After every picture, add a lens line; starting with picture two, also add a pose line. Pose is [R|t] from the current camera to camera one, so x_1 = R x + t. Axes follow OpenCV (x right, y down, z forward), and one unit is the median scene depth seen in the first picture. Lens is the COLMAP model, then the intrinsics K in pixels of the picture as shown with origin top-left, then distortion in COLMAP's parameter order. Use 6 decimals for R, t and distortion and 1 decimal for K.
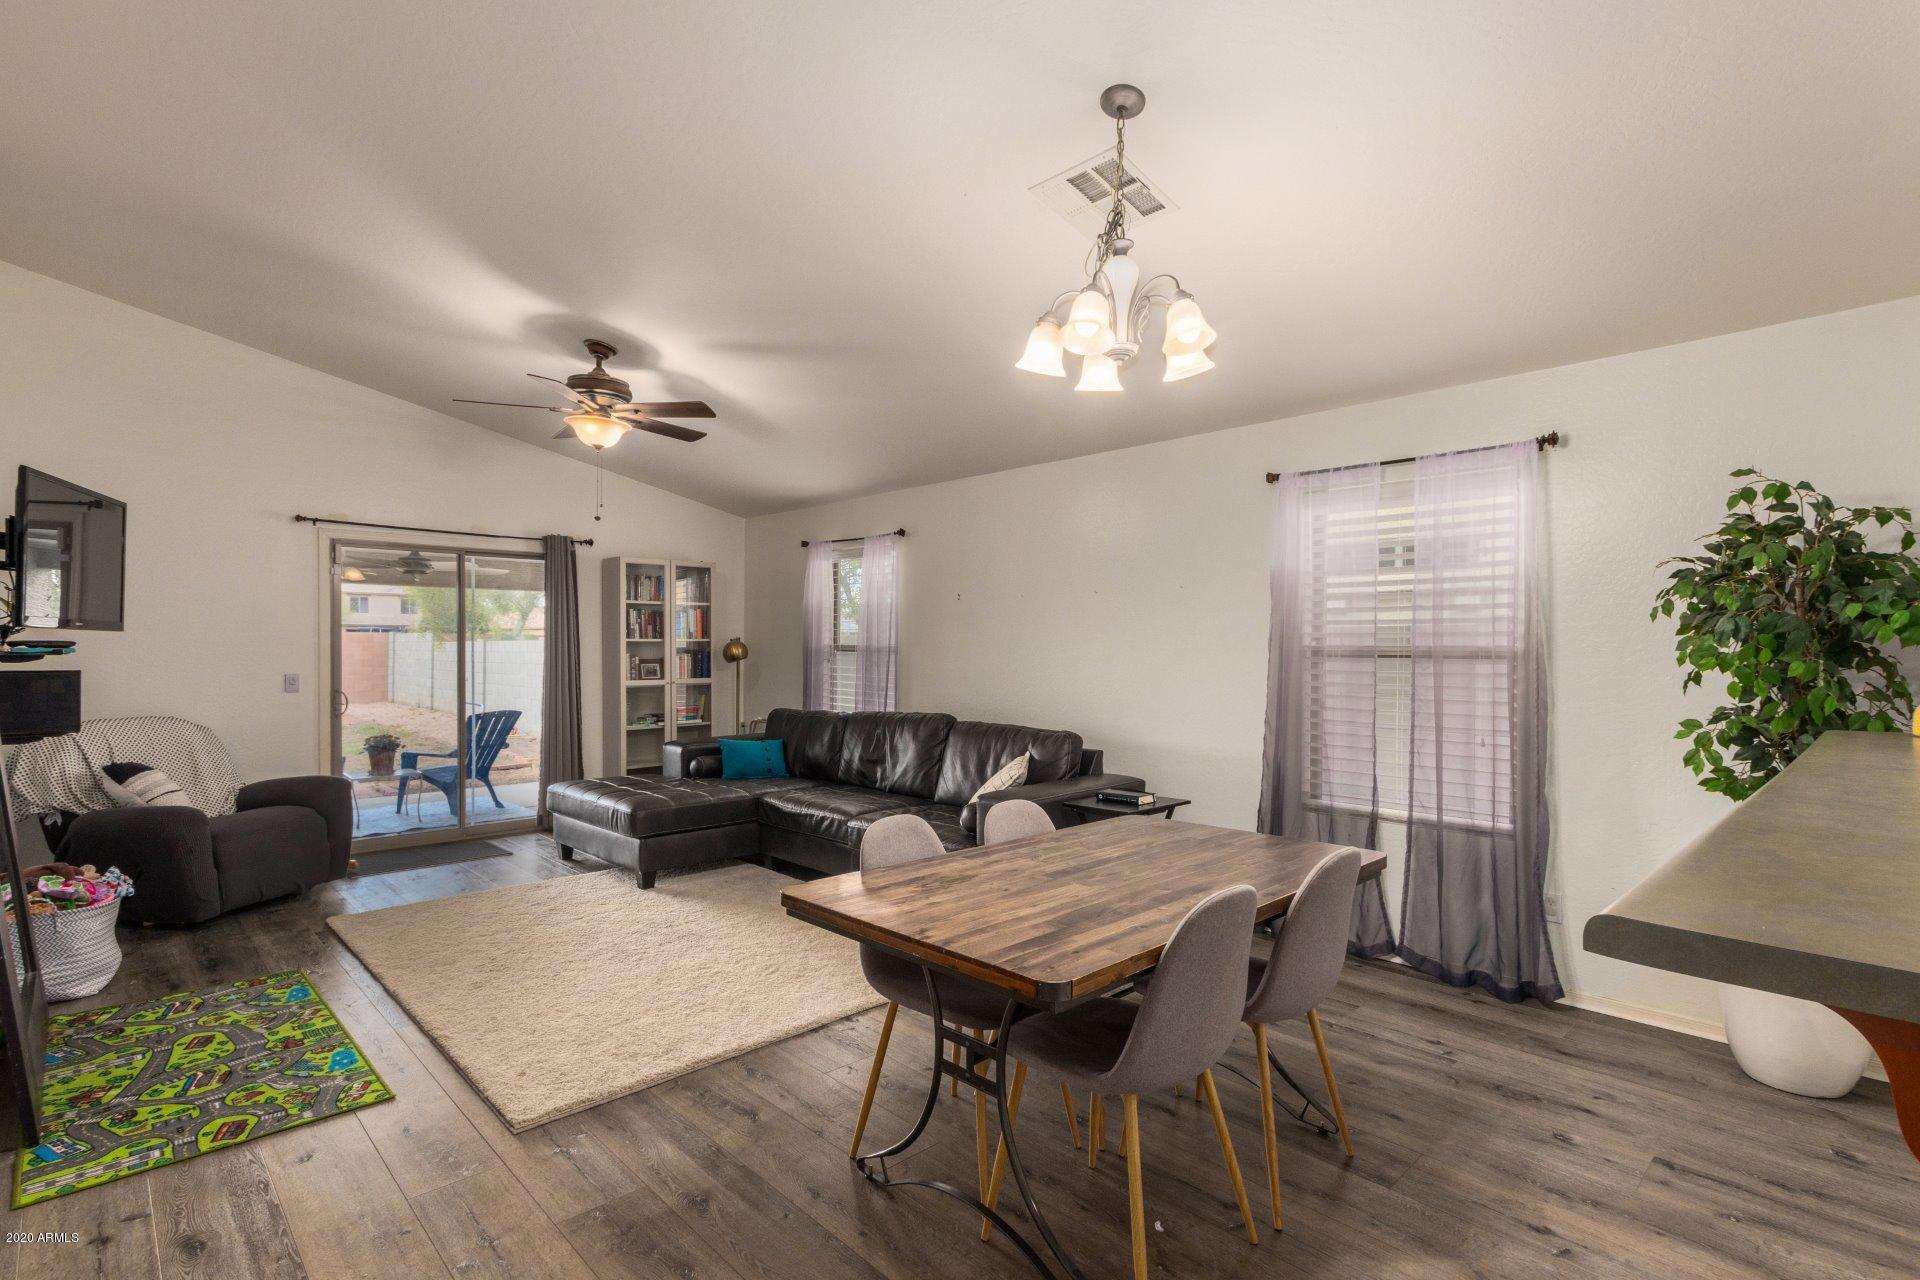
lens RADIAL K [[919.1, 0, 964.2], [0, 919.1, 649.4], [0, 0, 1]] dist [0.004977, -0.003036]
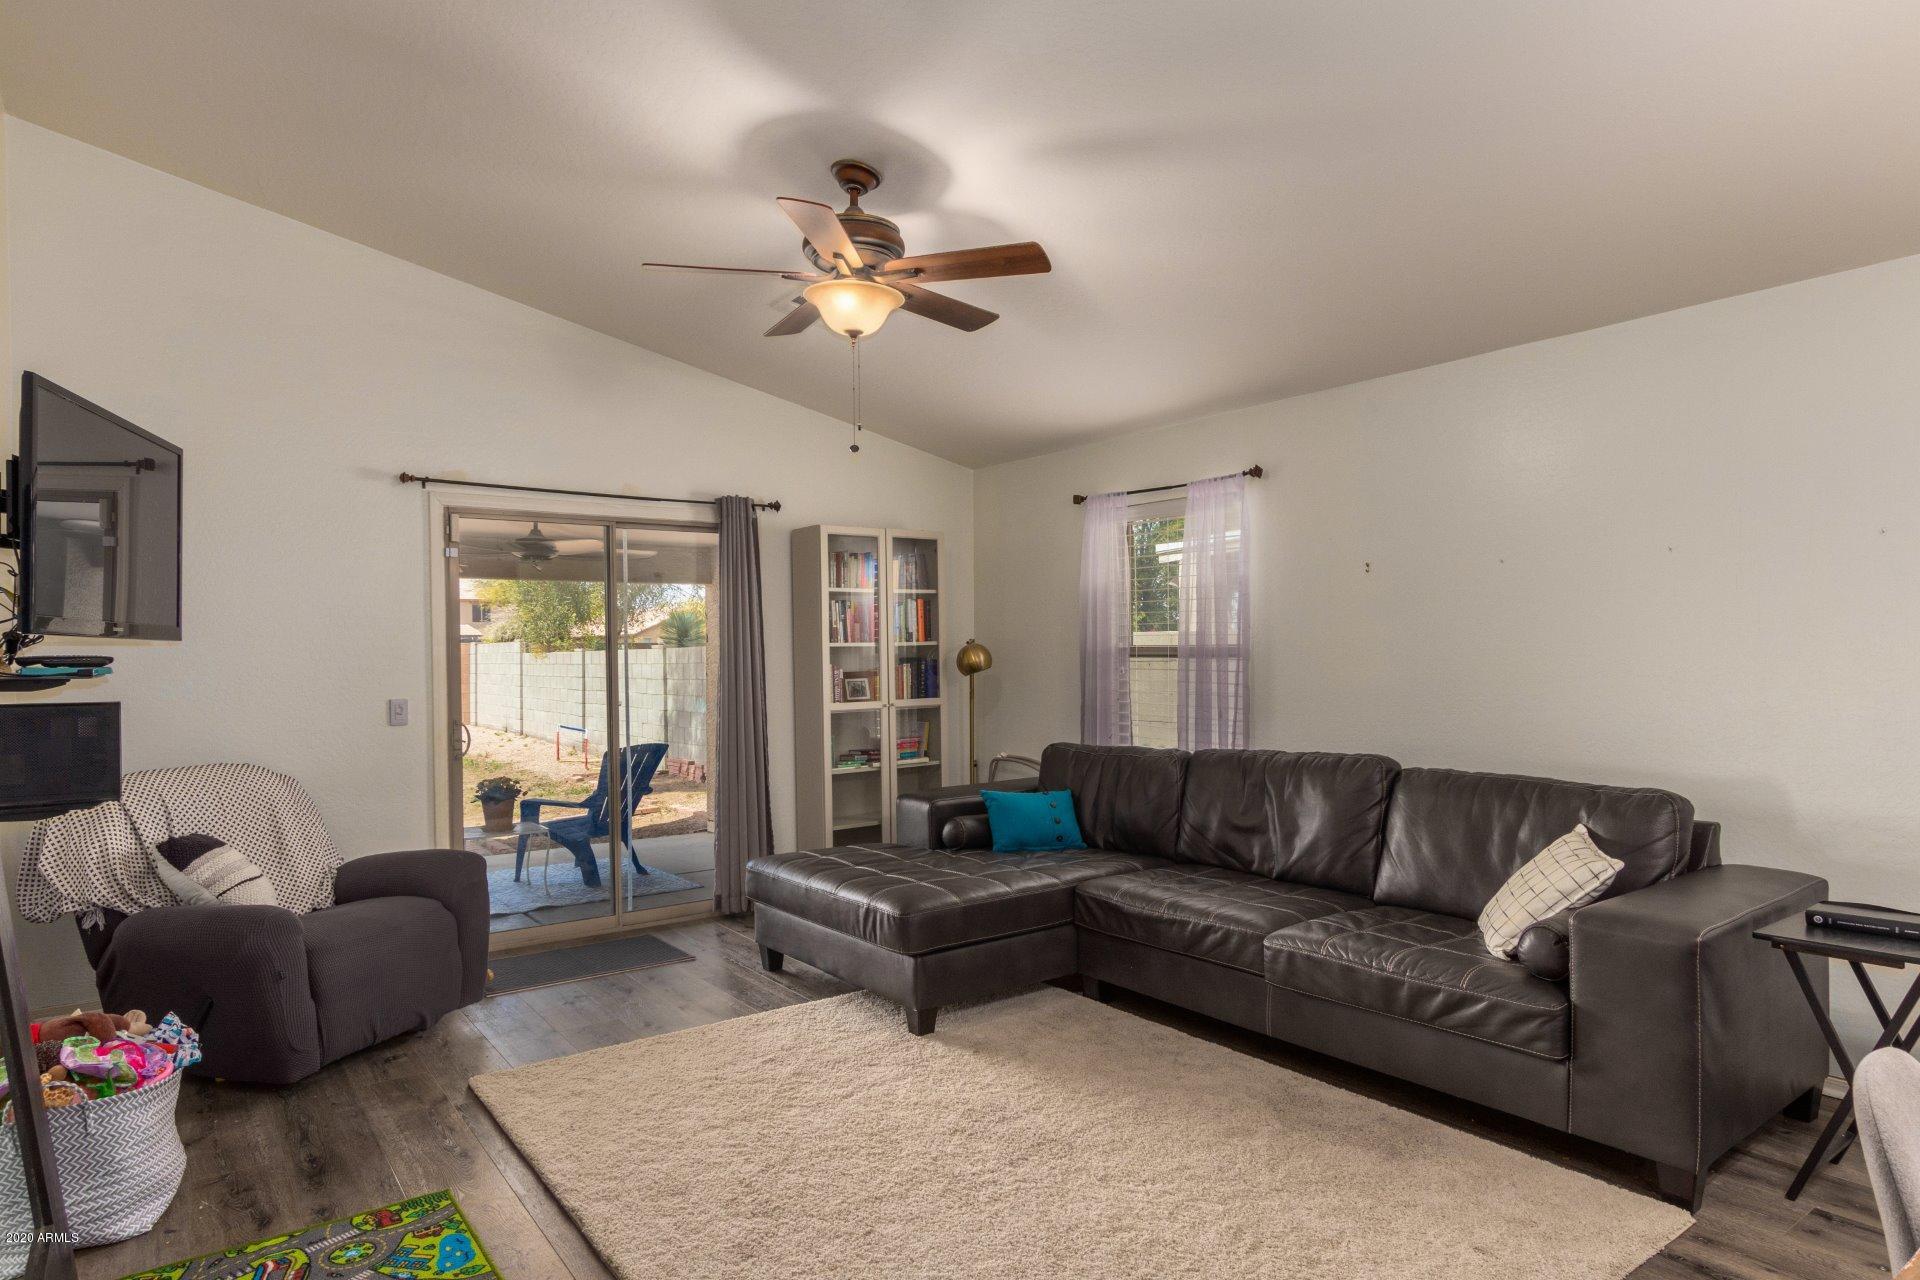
lens RADIAL K [[1111.4, 0, 952.9], [0, 1111.4, 660.3], [0, 0, 1]] dist [-0.007512, 0.001745]
pose [[0.990378, -0.013398, -0.137738, -0.221209], [0.014062, 0.999894, 0.003850, -0.000475], [0.137671, -0.005750, 0.990461, 0.250356]]
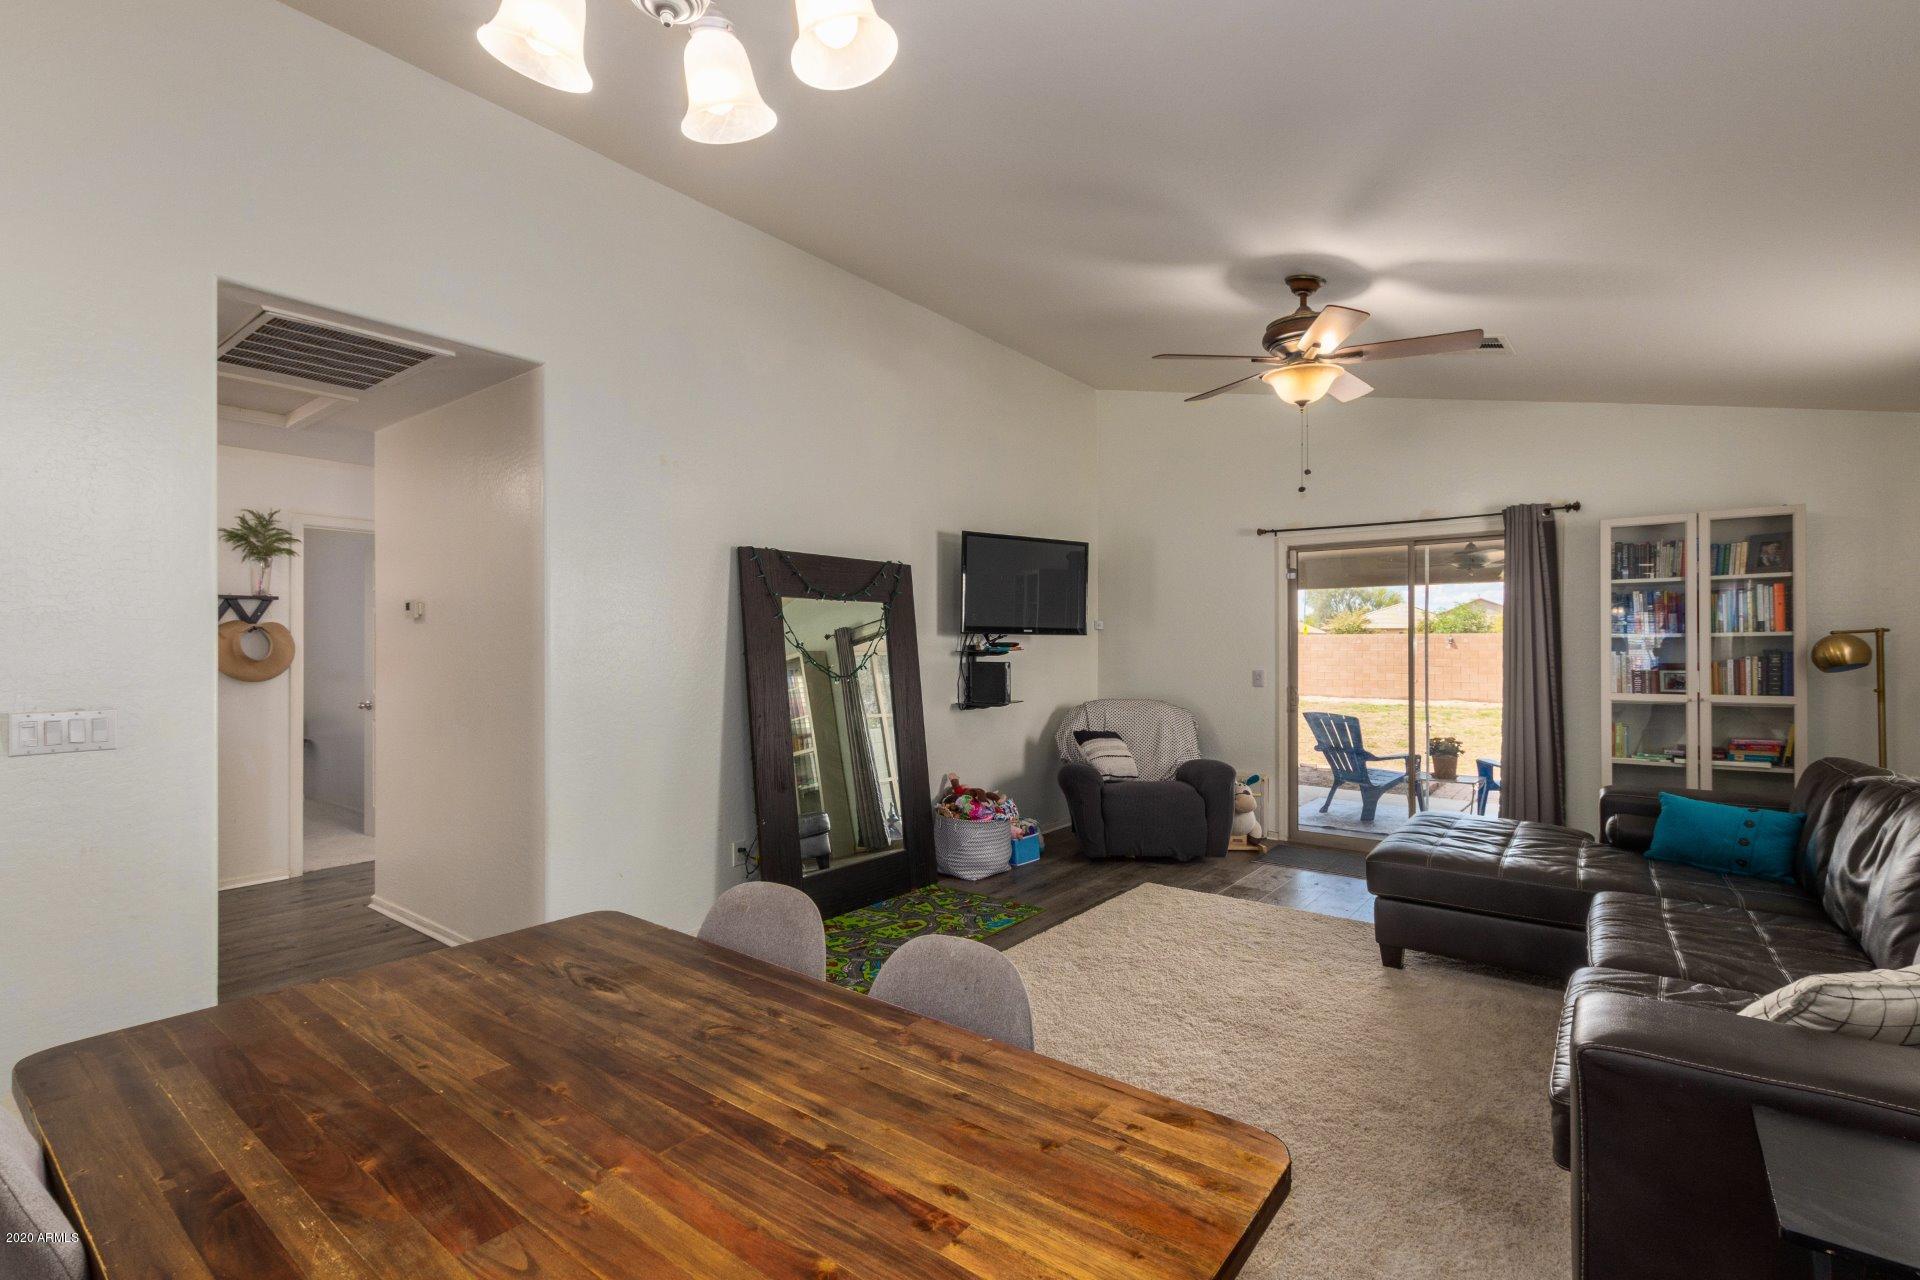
lens RADIAL K [[872.7, 0, 961.3], [0, 872.7, 646.0], [0, 0, 1]] dist [0.005593, -0.000368]
pose [[0.137819, -0.003963, -0.990450, 0.322192], [-0.001486, 0.999990, -0.004208, 0.001972], [0.990456, 0.002052, 0.137811, 0.565348]]
